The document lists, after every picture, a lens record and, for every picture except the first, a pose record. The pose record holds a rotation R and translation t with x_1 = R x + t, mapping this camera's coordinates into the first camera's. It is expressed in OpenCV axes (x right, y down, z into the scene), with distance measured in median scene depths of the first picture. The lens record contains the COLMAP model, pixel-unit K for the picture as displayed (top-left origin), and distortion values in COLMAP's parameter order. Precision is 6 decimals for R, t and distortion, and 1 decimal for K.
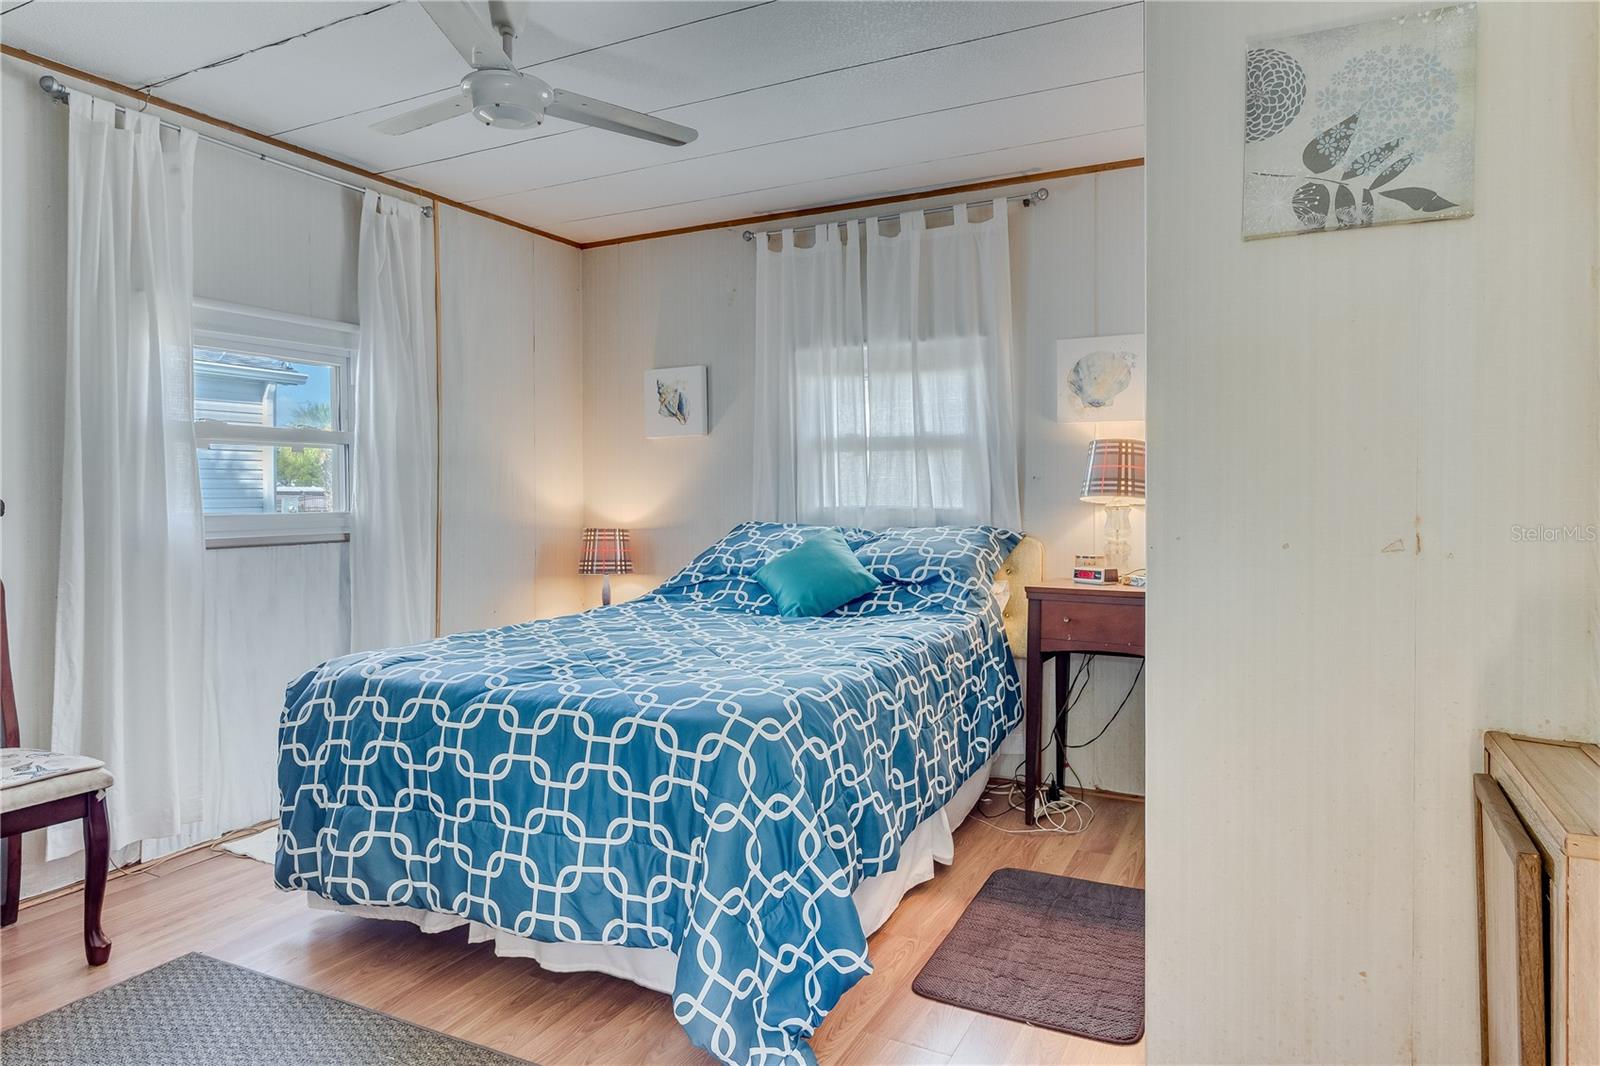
lens RADIAL K [[943.6, 0, 804.3], [0, 943.6, 527.9], [0, 0, 1]] dist [-0.003654, -0.000010]
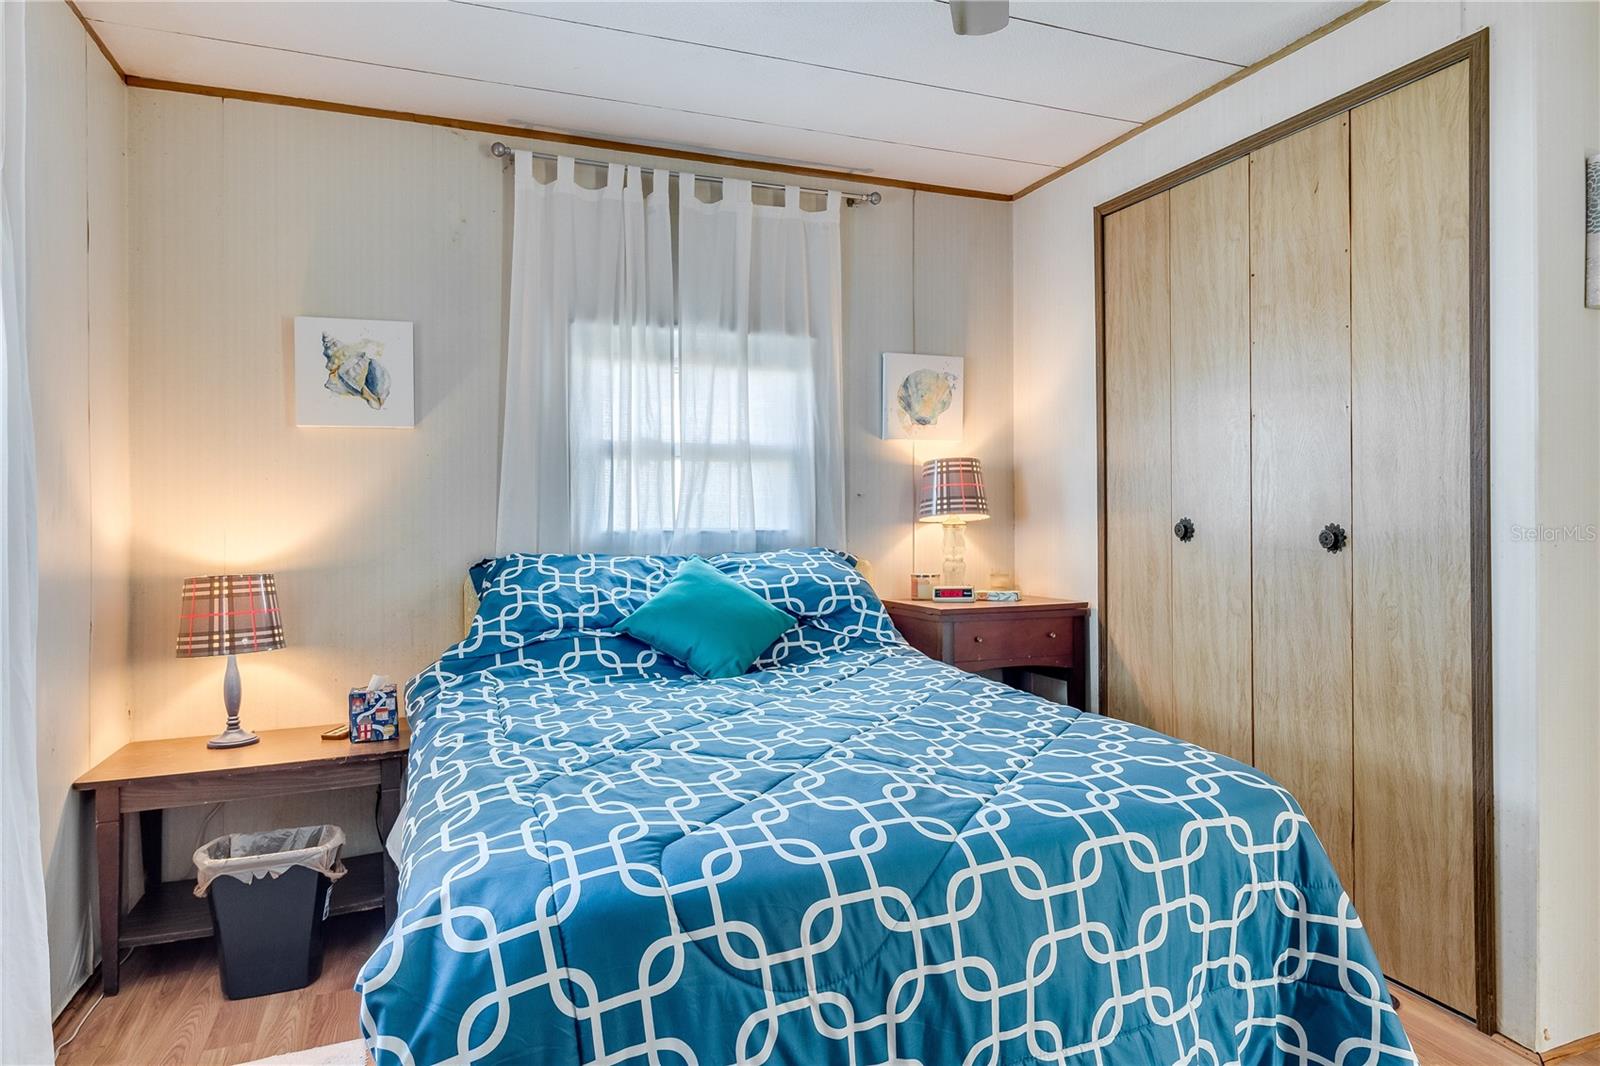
lens RADIAL K [[967.1, 0, 802.8], [0, 967.1, 525.6], [0, 0, 1]] dist [0.002160, -0.001791]
pose [[0.659303, -0.013242, 0.751760, -0.503036], [0.033515, 0.999369, -0.011789, -0.013002], [-0.751130, 0.032968, 0.659331, 0.394864]]
